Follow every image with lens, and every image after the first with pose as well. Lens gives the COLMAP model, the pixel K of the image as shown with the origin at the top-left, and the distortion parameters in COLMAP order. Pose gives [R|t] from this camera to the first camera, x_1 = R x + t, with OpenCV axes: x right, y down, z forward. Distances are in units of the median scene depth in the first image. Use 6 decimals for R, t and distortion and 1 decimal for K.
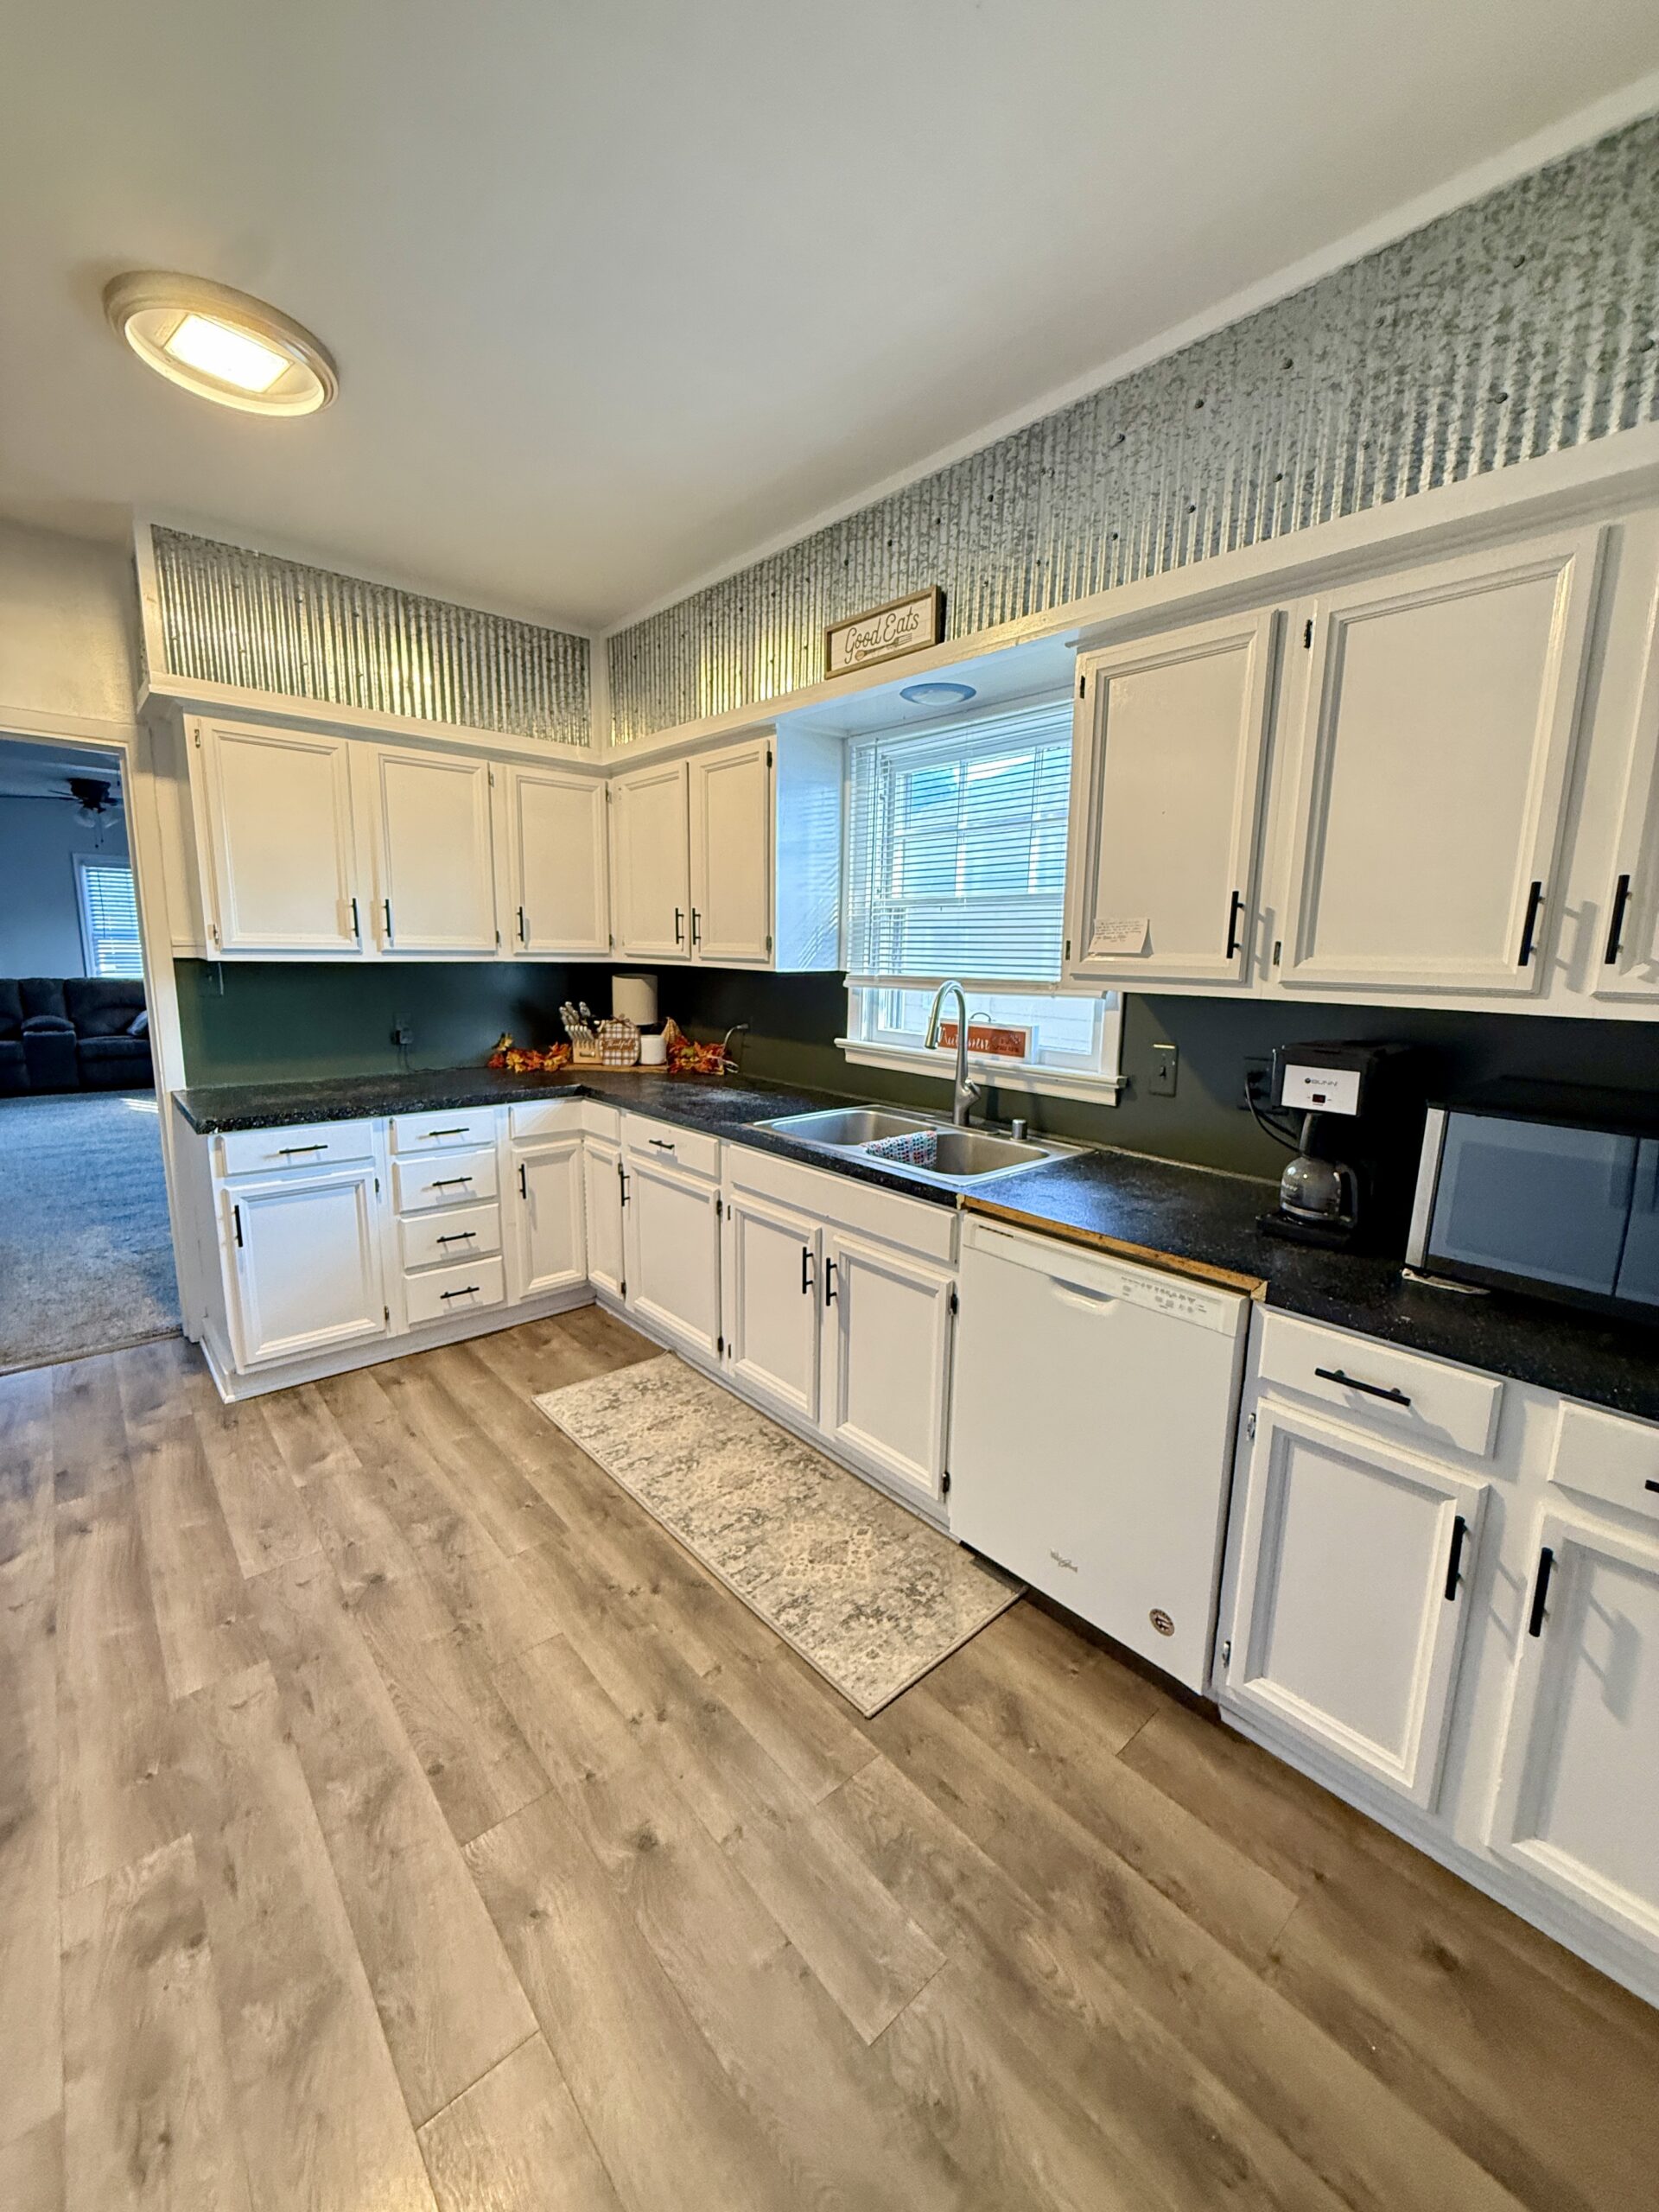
lens RADIAL K [[879.5, 0, 827.9], [0, 879.5, 1094.9], [0, 0, 1]] dist [0.000443, 0.000468]
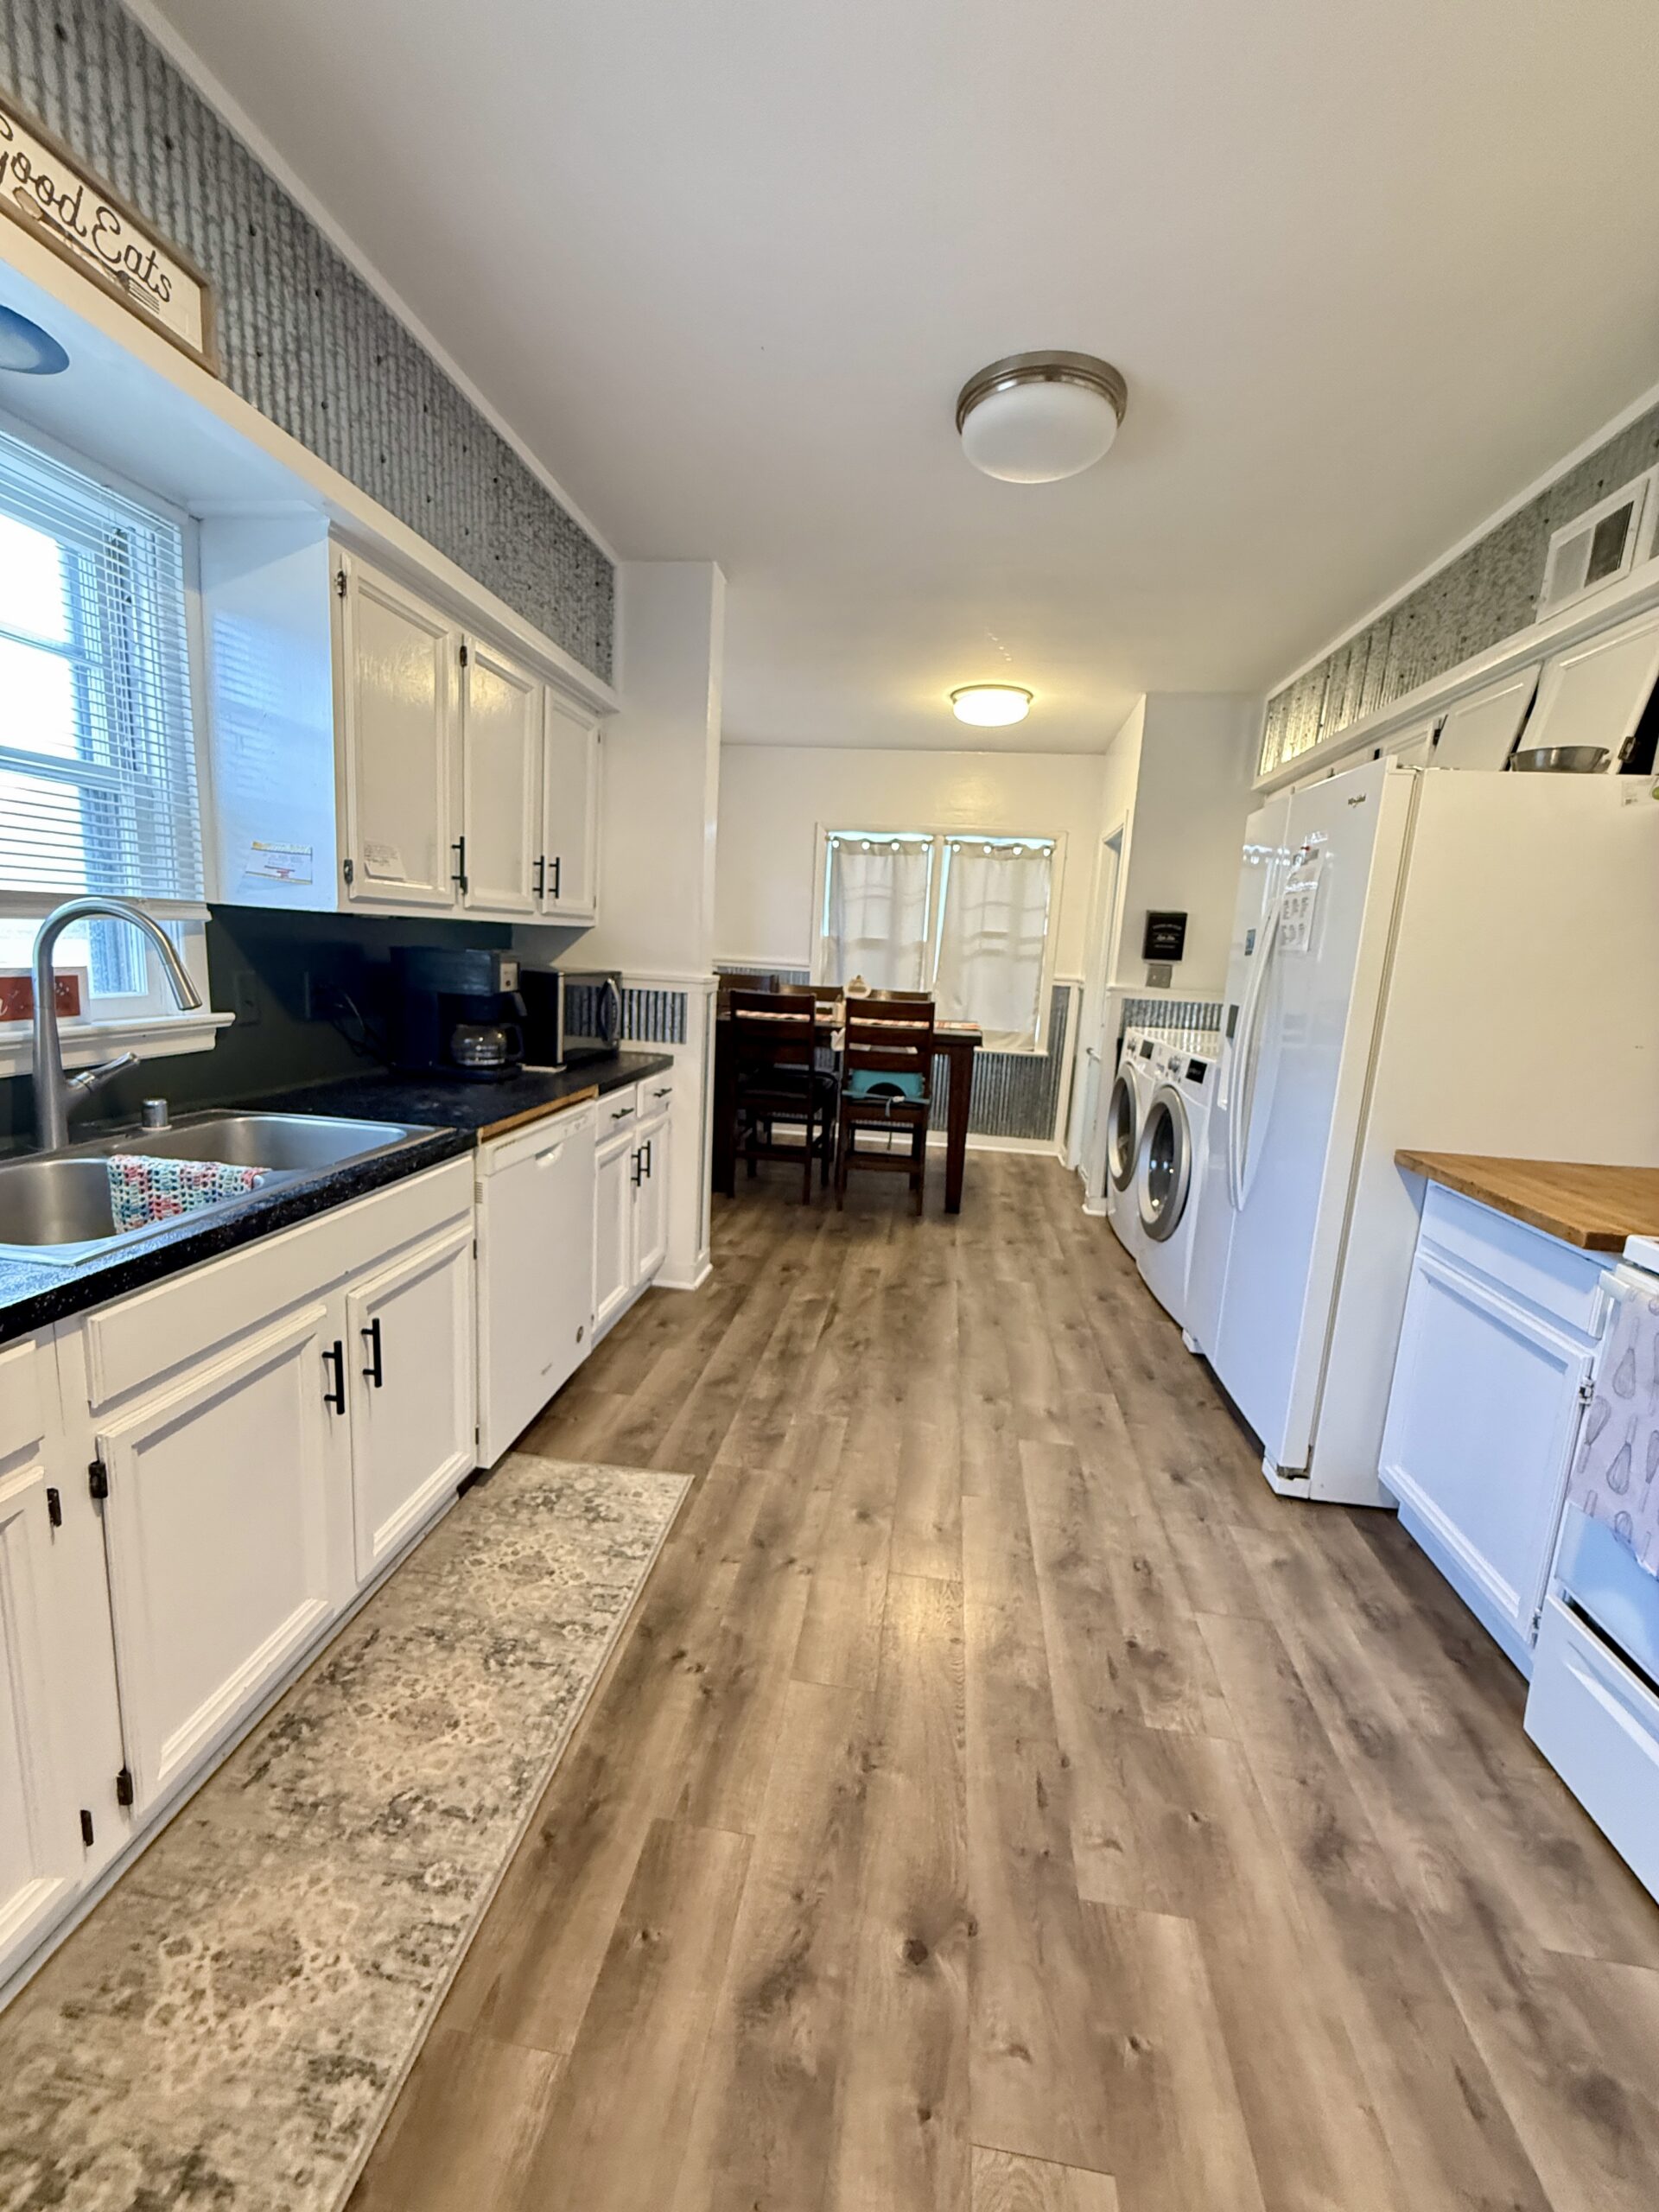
lens RADIAL K [[879.5, 0, 827.9], [0, 879.5, 1094.9], [0, 0, 1]] dist [0.000443, 0.000468]
pose [[-0.649939, -0.182820, 0.737670, -0.846096], [0.059422, 0.955439, 0.289146, -0.192355], [-0.757660, 0.231761, -0.610113, 1.336879]]
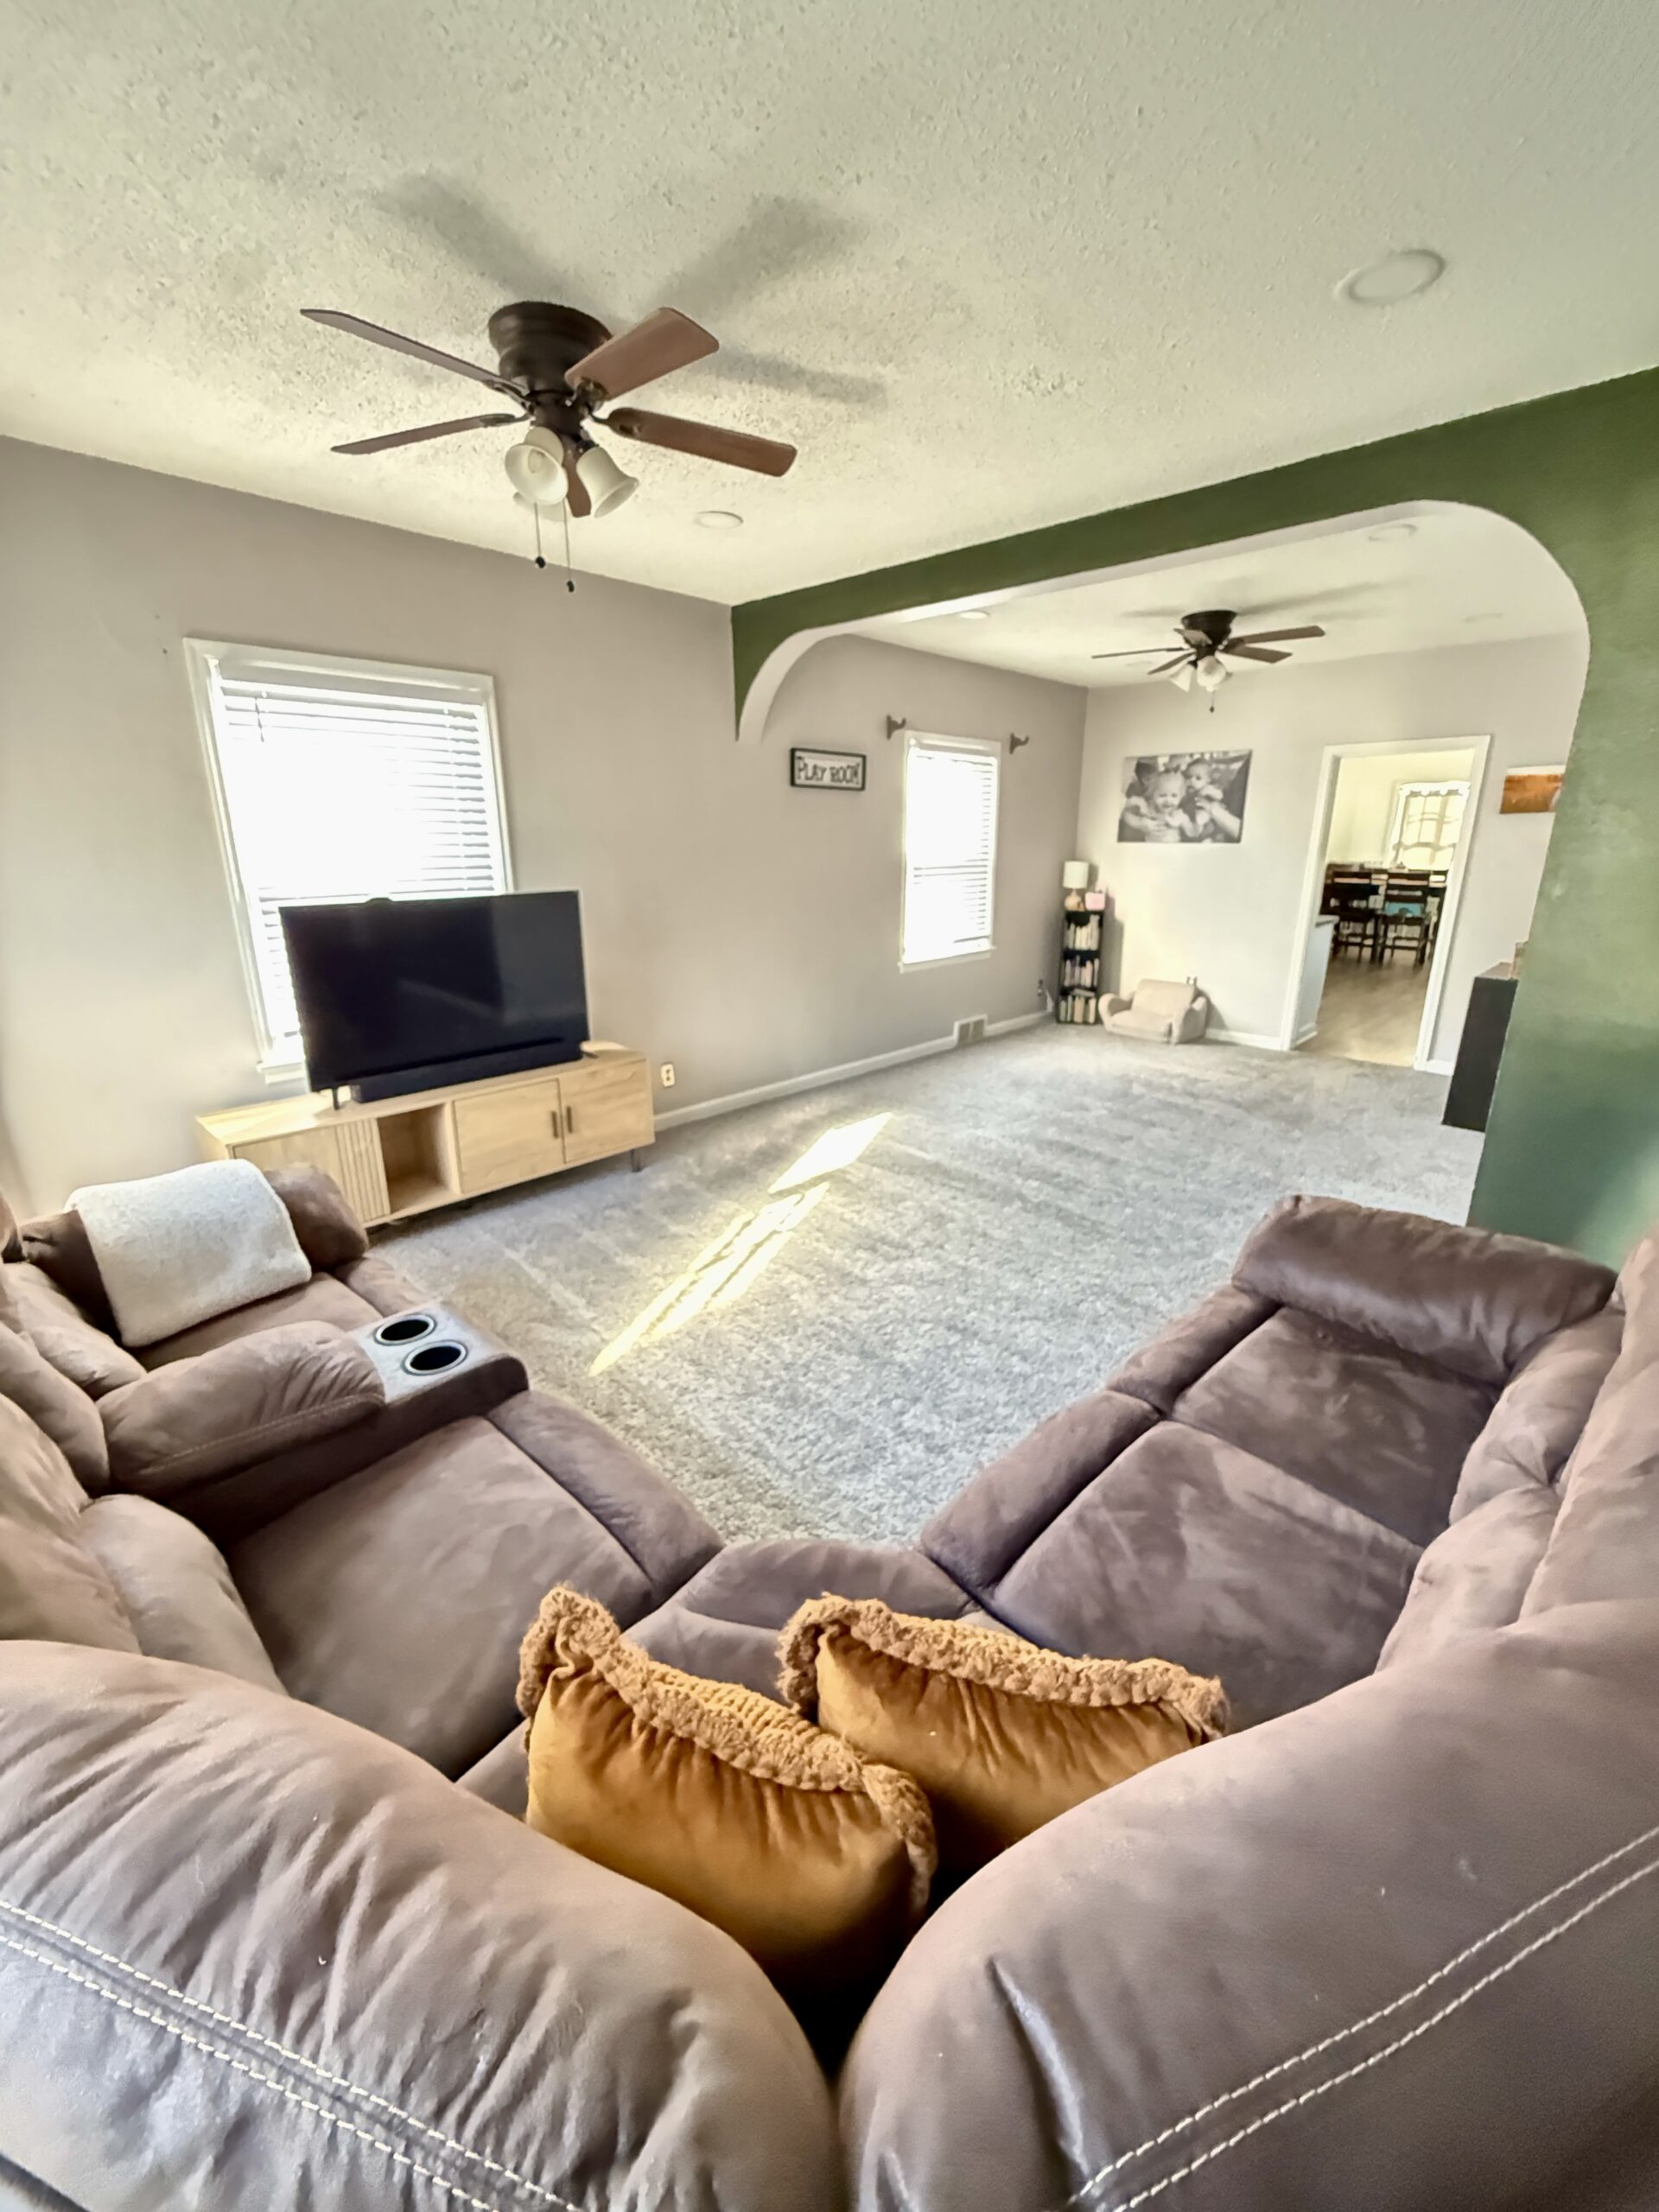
lens RADIAL K [[879.5, 0, 827.9], [0, 879.5, 1094.9], [0, 0, 1]] dist [0.000443, 0.000468]
pose [[-0.076067, -0.306662, 0.948774, -4.336240], [0.166316, 0.934299, 0.315318, -0.746838], [-0.983134, 0.181782, -0.020066, 3.522894]]
